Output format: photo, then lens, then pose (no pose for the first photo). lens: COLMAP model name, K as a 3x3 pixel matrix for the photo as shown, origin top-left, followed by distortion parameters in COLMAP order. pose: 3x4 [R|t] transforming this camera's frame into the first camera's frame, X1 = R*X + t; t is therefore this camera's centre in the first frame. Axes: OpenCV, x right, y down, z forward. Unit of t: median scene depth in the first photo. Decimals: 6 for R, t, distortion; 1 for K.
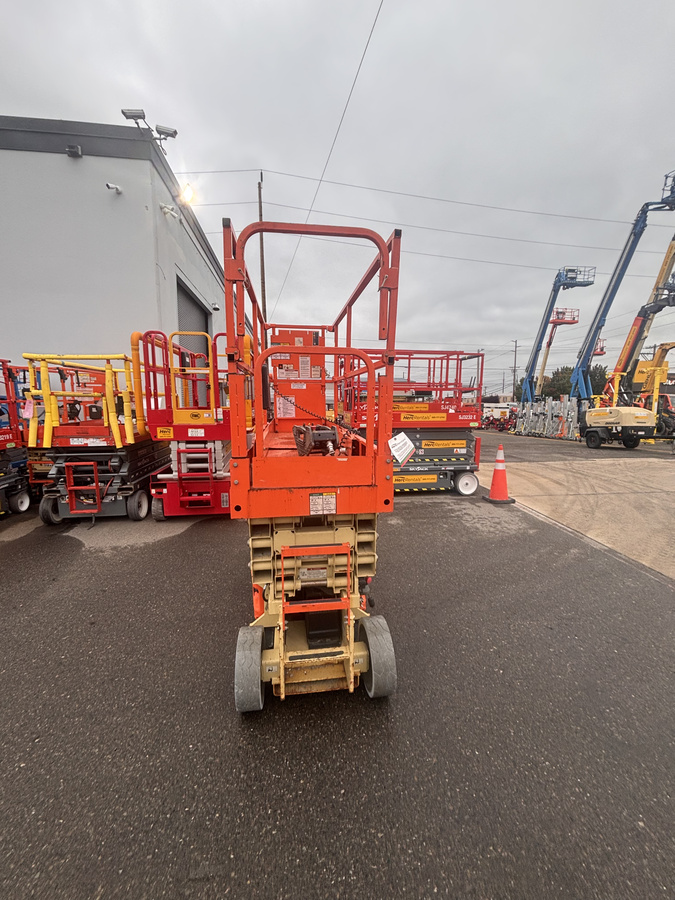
lens RADIAL K [[361.9, 0, 337.0], [0, 361.9, 448.5], [0, 0, 1]] dist [-0.001598, -0.000095]
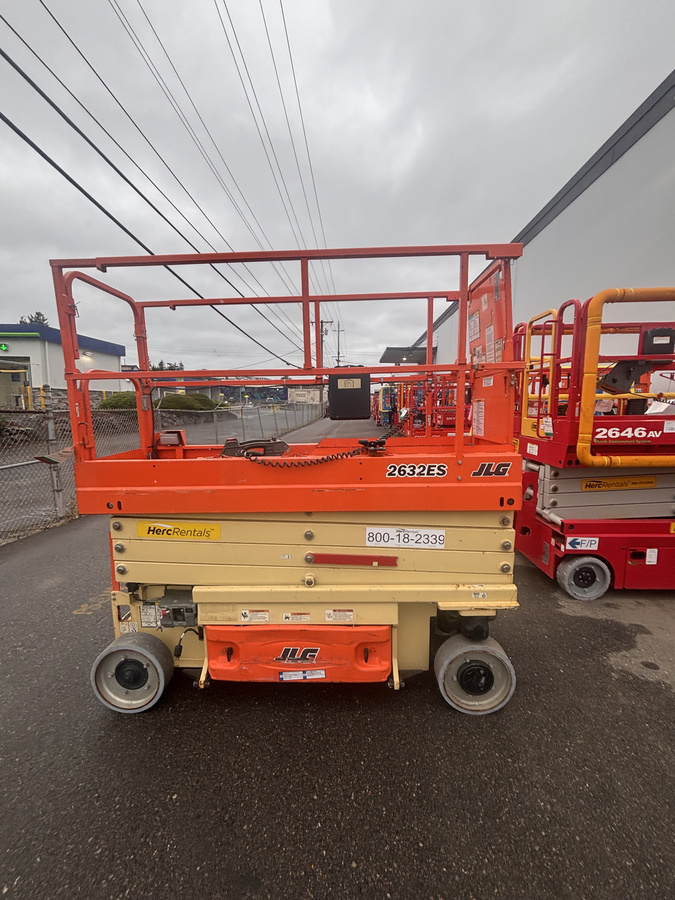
lens RADIAL K [[361.9, 0, 338.0], [0, 361.9, 447.0], [0, 0, 1]] dist [-0.001598, -0.000095]
pose [[-0.163497, 0.118370, -0.979417, 0.400613], [-0.121023, 0.982871, 0.138990, -0.100772], [0.979092, 0.141257, -0.146371, 0.710902]]
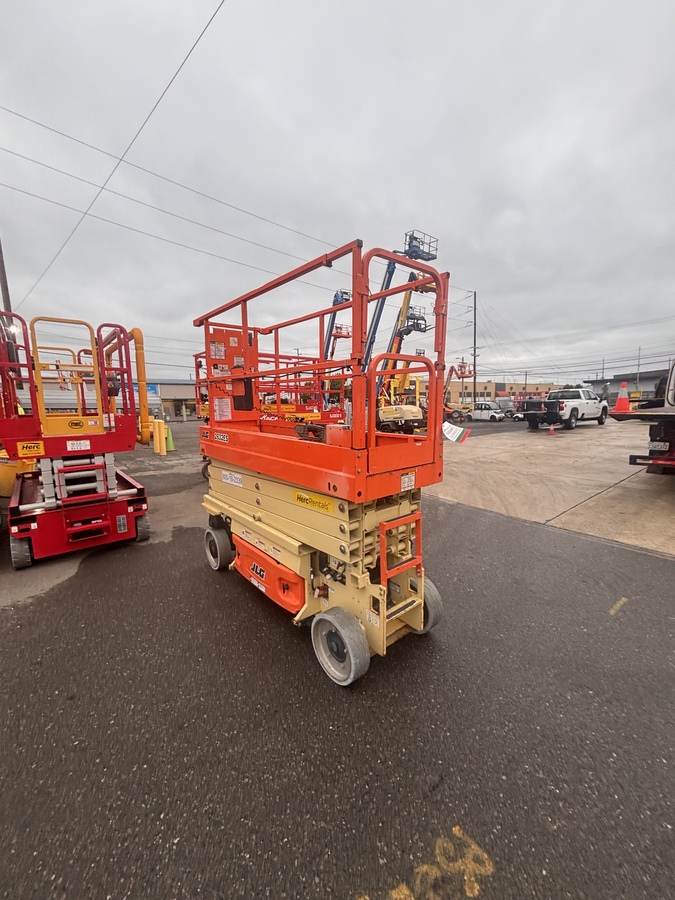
lens RADIAL K [[361.9, 0, 337.3], [0, 361.9, 450.5], [0, 0, 1]] dist [-0.001598, -0.000095]
pose [[0.846430, -0.085955, 0.525516, -0.323471], [0.087633, 0.995915, 0.021747, -0.000053], [-0.525239, 0.027645, 0.850506, 0.026957]]
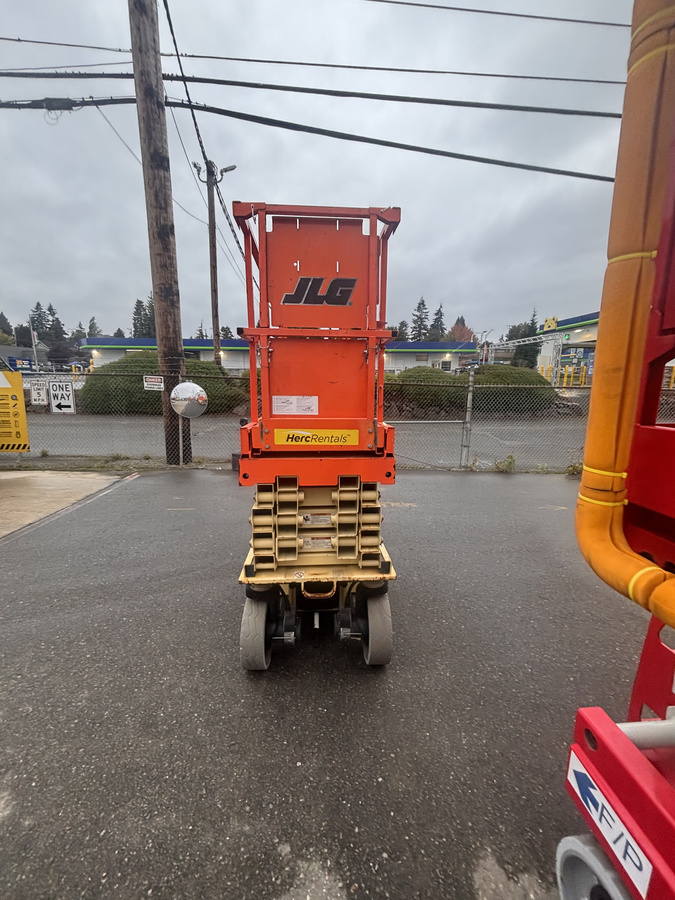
lens RADIAL K [[361.9, 0, 341.4], [0, 361.9, 448.2], [0, 0, 1]] dist [-0.001598, -0.000095]
pose [[-0.998181, -0.016780, 0.057901, -0.133236], [0.001057, 0.955462, 0.295112, -0.151025], [-0.060275, 0.294636, -0.953707, 1.199766]]
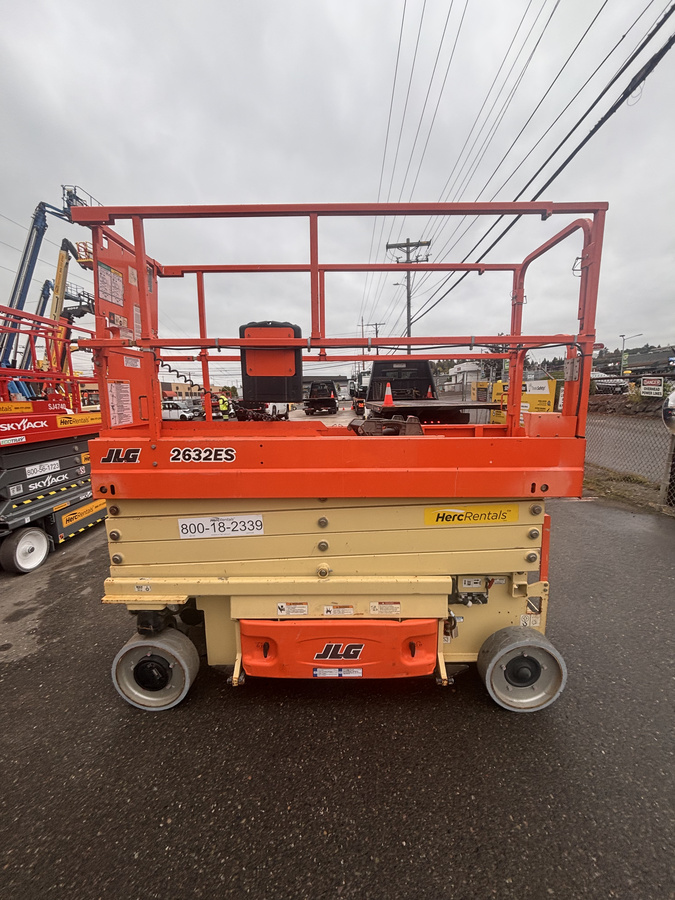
lens RADIAL K [[361.9, 0, 337.5], [0, 361.9, 450.5], [0, 0, 1]] dist [-0.001598, -0.000095]
pose [[0.141761, -0.150542, 0.978387, -0.481645], [0.146576, 0.980666, 0.129655, -0.059995], [-0.978989, 0.125028, 0.161086, 0.528367]]
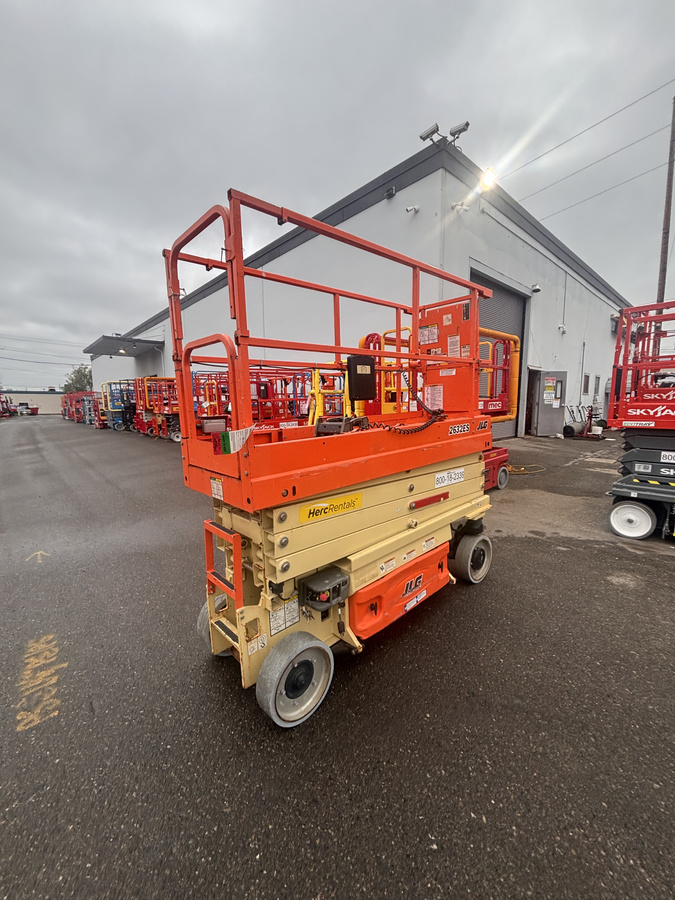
lens RADIAL K [[361.9, 0, 338.9], [0, 361.9, 449.3], [0, 0, 1]] dist [-0.001598, -0.000095]
pose [[0.580320, 0.093139, -0.809045, 0.367396], [-0.081148, 0.995108, 0.056352, -0.016283], [0.810335, 0.032950, 0.585039, 0.246265]]
